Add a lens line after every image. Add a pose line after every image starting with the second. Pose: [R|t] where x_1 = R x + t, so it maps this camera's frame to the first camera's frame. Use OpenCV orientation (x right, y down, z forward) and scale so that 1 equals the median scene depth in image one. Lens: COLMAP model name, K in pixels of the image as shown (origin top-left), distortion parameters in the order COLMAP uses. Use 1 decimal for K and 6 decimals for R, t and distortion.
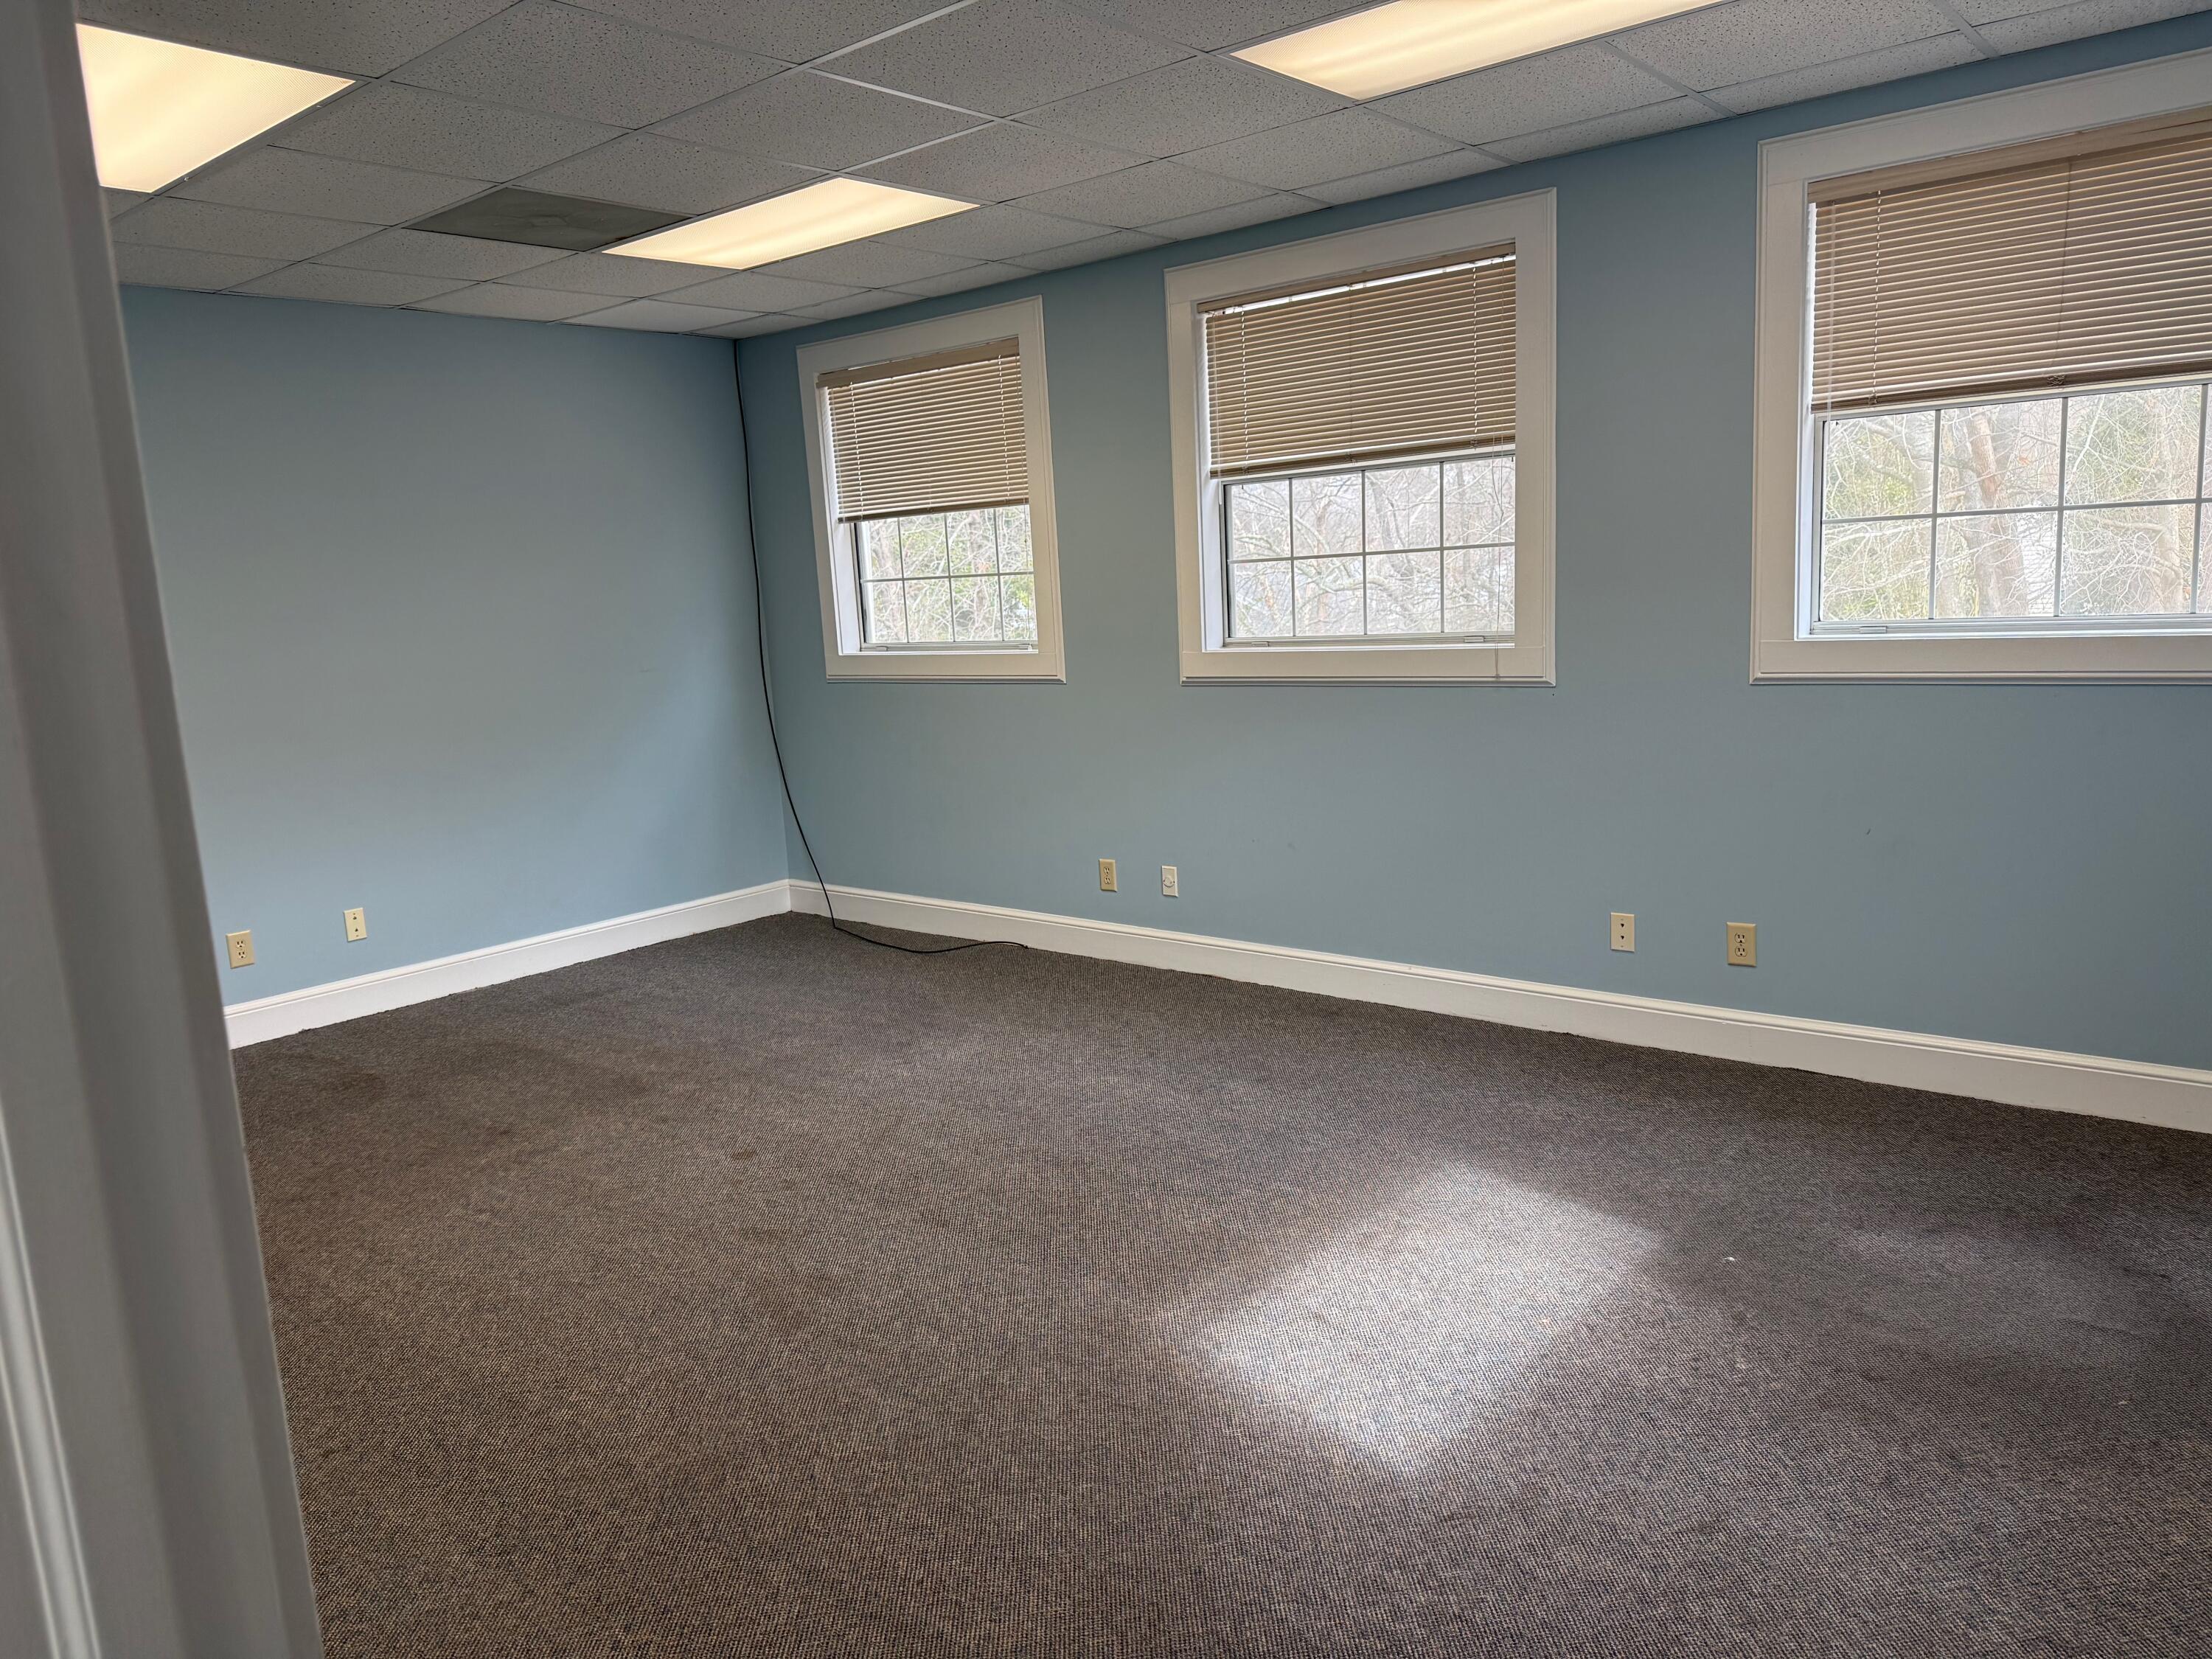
lens RADIAL K [[1586.5, 0, 1106.0], [0, 1586.5, 829.5], [0, 0, 1]] dist [0.085807, -0.110254]
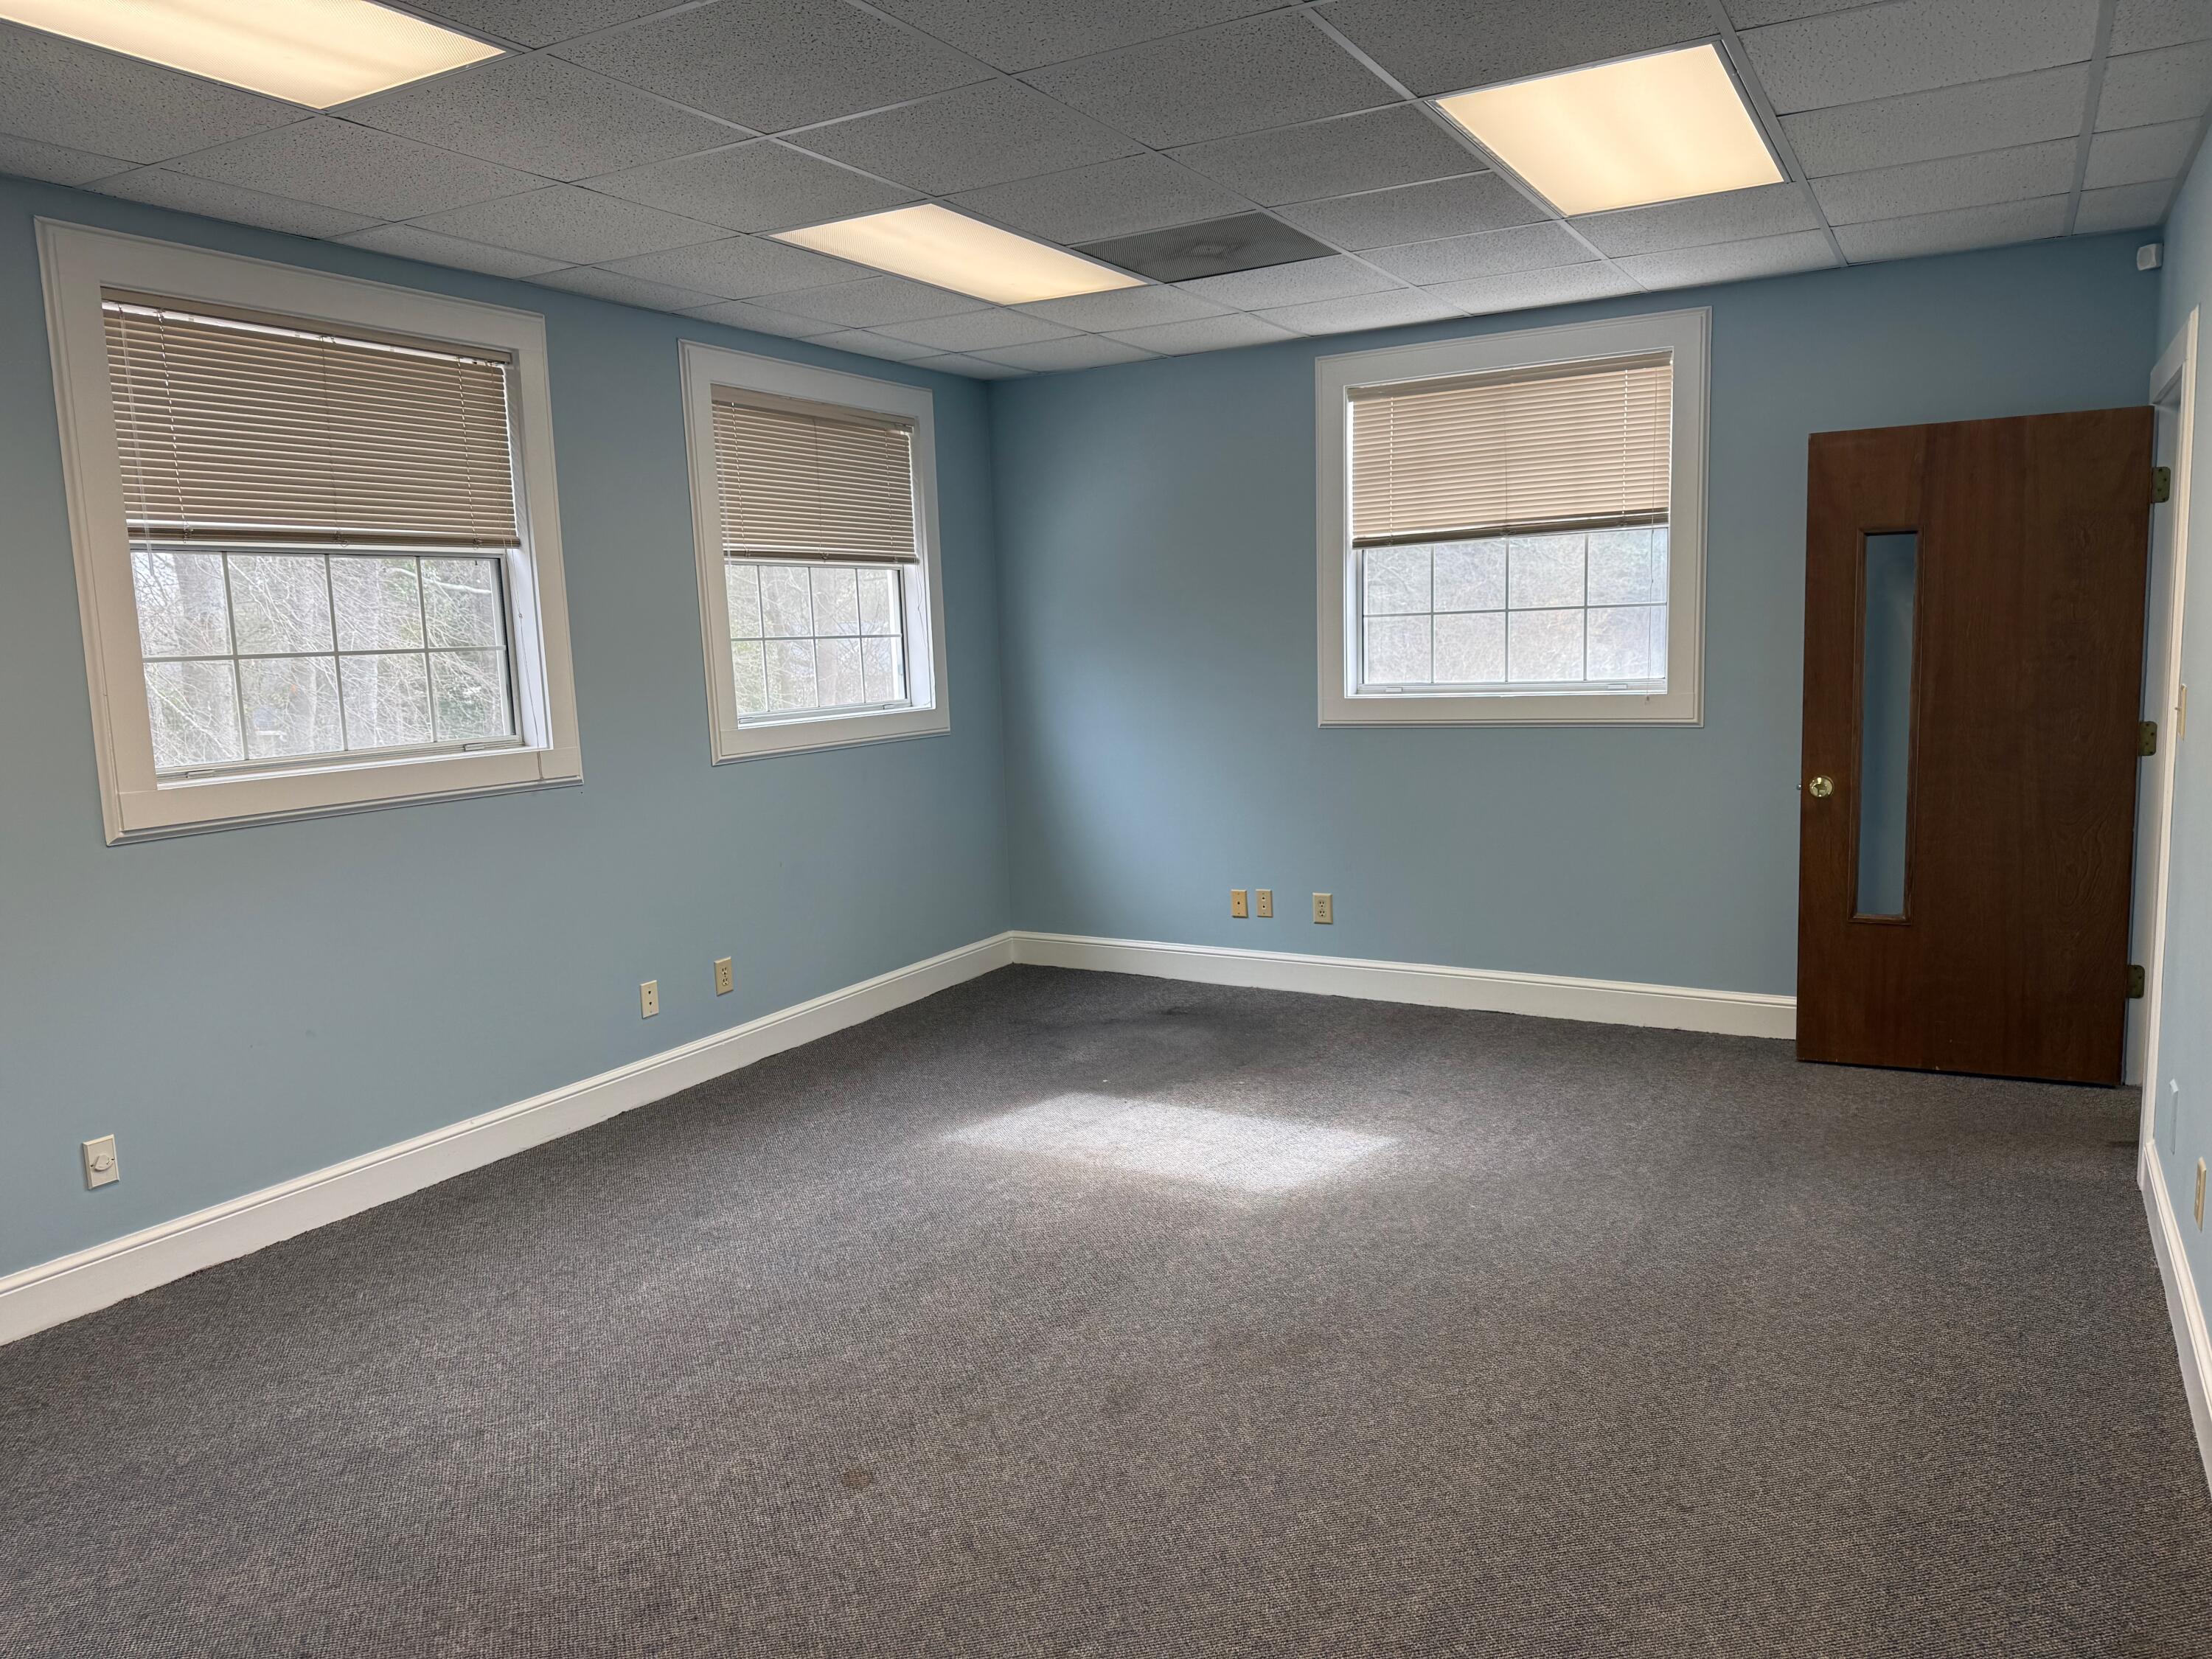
lens RADIAL K [[1546.7, 0, 1106.0], [0, 1546.7, 829.5], [0, 0, 1]] dist [0.042683, -0.000358]
pose [[-0.192713, -0.061804, 0.979307, -0.825347], [0.206662, 0.973073, 0.102079, -0.099398], [-0.959246, 0.222057, -0.174752, 0.908947]]
